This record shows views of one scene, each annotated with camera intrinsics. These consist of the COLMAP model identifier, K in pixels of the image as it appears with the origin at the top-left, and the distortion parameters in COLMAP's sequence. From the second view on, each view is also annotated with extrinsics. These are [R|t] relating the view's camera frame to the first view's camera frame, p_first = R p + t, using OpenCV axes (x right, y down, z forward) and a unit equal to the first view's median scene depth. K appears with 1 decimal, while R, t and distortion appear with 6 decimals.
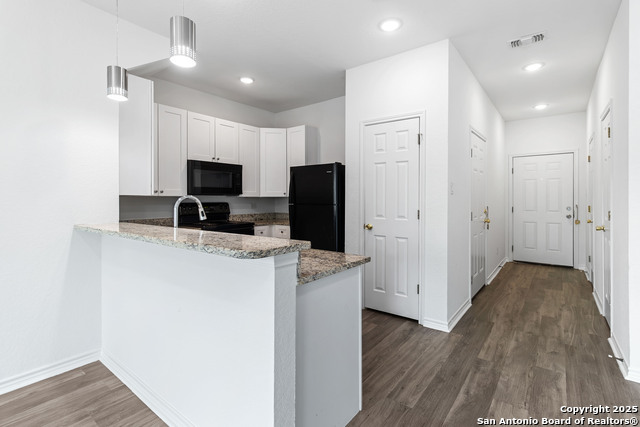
lens RADIAL K [[302.7, 0, 323.1], [0, 302.7, 197.7], [0, 0, 1]] dist [0.001132, 0.001841]
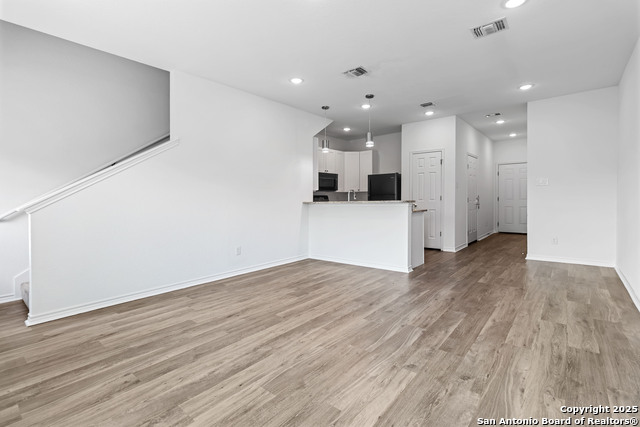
lens RADIAL K [[302.7, 0, 318.6], [0, 302.7, 207.4], [0, 0, 1]] dist [0.001132, 0.001841]
pose [[0.999327, -0.011757, -0.034757, -0.358943], [0.013019, 0.999256, 0.036315, 0.024885], [0.034304, -0.036743, 0.998736, -0.877932]]
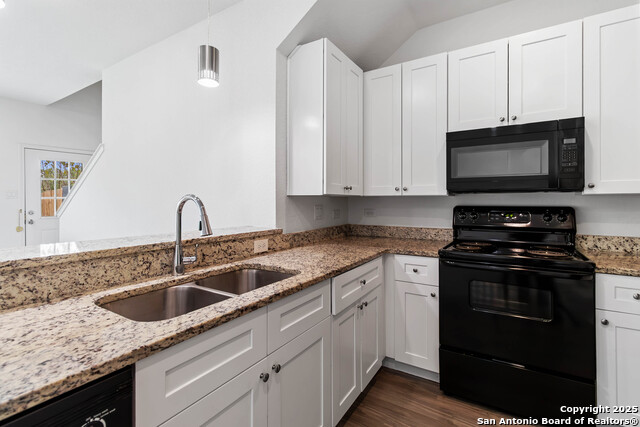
lens RADIAL K [[302.7, 0, 323.0], [0, 302.7, 199.6], [0, 0, 1]] dist [0.001132, 0.001841]
pose [[0.100566, -0.002316, -0.994928, 0.117169], [0.006513, 0.999977, -0.001670, 0.003350], [0.994909, -0.006312, 0.100579, 0.677822]]
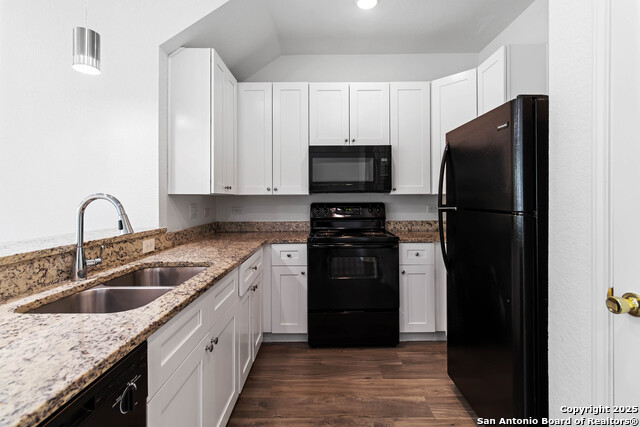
lens RADIAL K [[302.7, 0, 325.0], [0, 302.7, 197.5], [0, 0, 1]] dist [0.001132, 0.001841]
pose [[0.613575, -0.004857, -0.789621, 0.172006], [0.009063, 0.999959, 0.000892, 0.002360], [0.789584, -0.007703, 0.613594, 0.550786]]
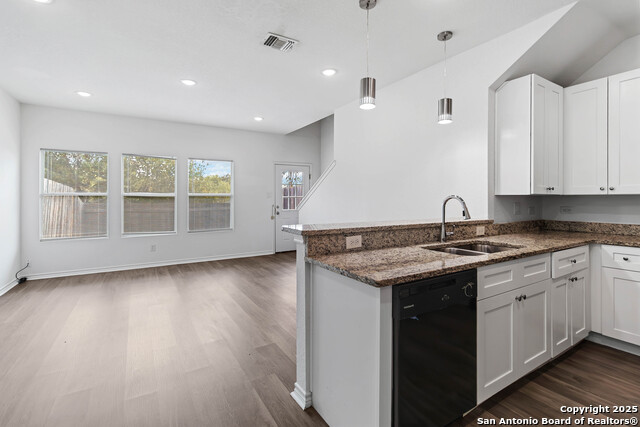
lens RADIAL K [[302.7, 0, 324.3], [0, 302.7, 198.2], [0, 0, 1]] dist [0.001132, 0.001841]
pose [[-0.346454, -0.001705, -0.938065, 0.403029], [0.005885, 0.999975, -0.003991, 0.002487], [0.938049, -0.006903, -0.346435, 0.528453]]
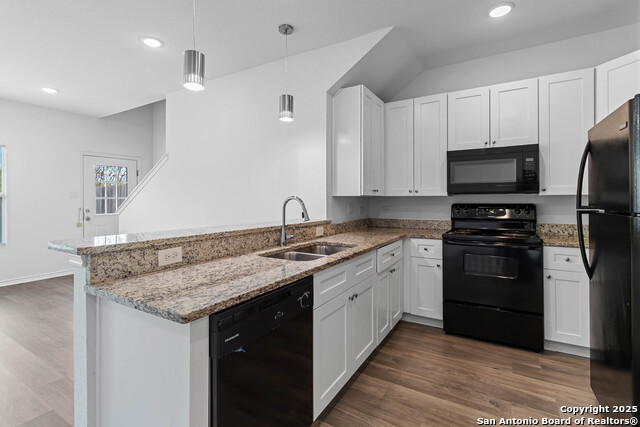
lens RADIAL K [[302.7, 0, 324.8], [0, 302.7, 199.0], [0, 0, 1]] dist [0.001132, 0.001841]
pose [[0.125625, -0.002349, -0.992075, 0.322200], [0.008027, 0.999967, -0.001351, 0.002554], [0.992045, -0.007793, 0.125639, 0.547981]]
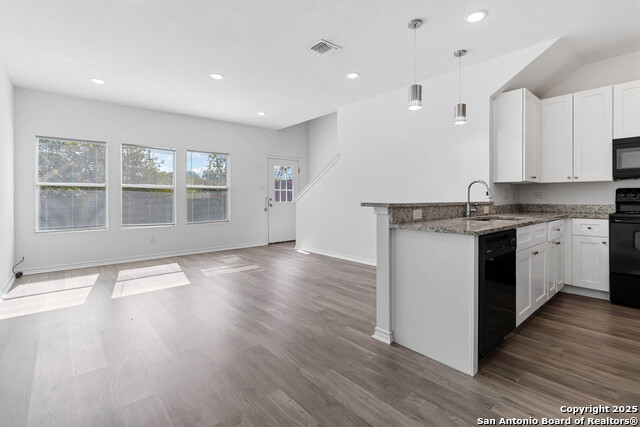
lens RADIAL K [[302.7, 0, 324.6], [0, 302.7, 196.4], [0, 0, 1]] dist [0.001132, 0.001841]
pose [[-0.193192, -0.001406, -0.981160, 0.580491], [0.008636, 0.999958, -0.003133, 0.036621], [0.981123, -0.009079, -0.193172, 0.328644]]
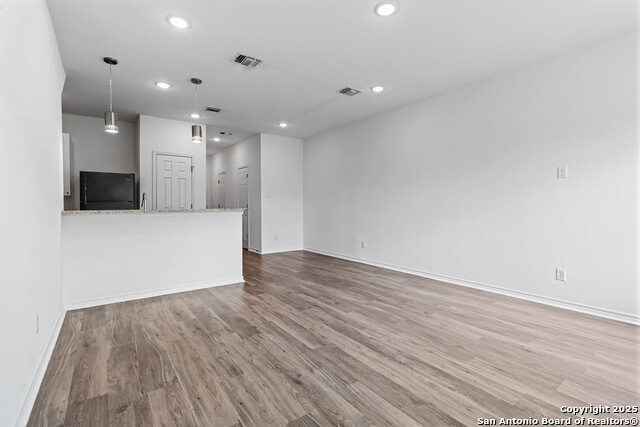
lens RADIAL K [[302.7, 0, 324.3], [0, 302.7, 216.6], [0, 0, 1]] dist [0.001132, 0.001841]
pose [[0.267004, -0.036470, 0.963005, -1.078931], [-0.004326, 0.999228, 0.039042, 0.030437], [-0.963686, -0.014590, 0.266640, -0.302178]]
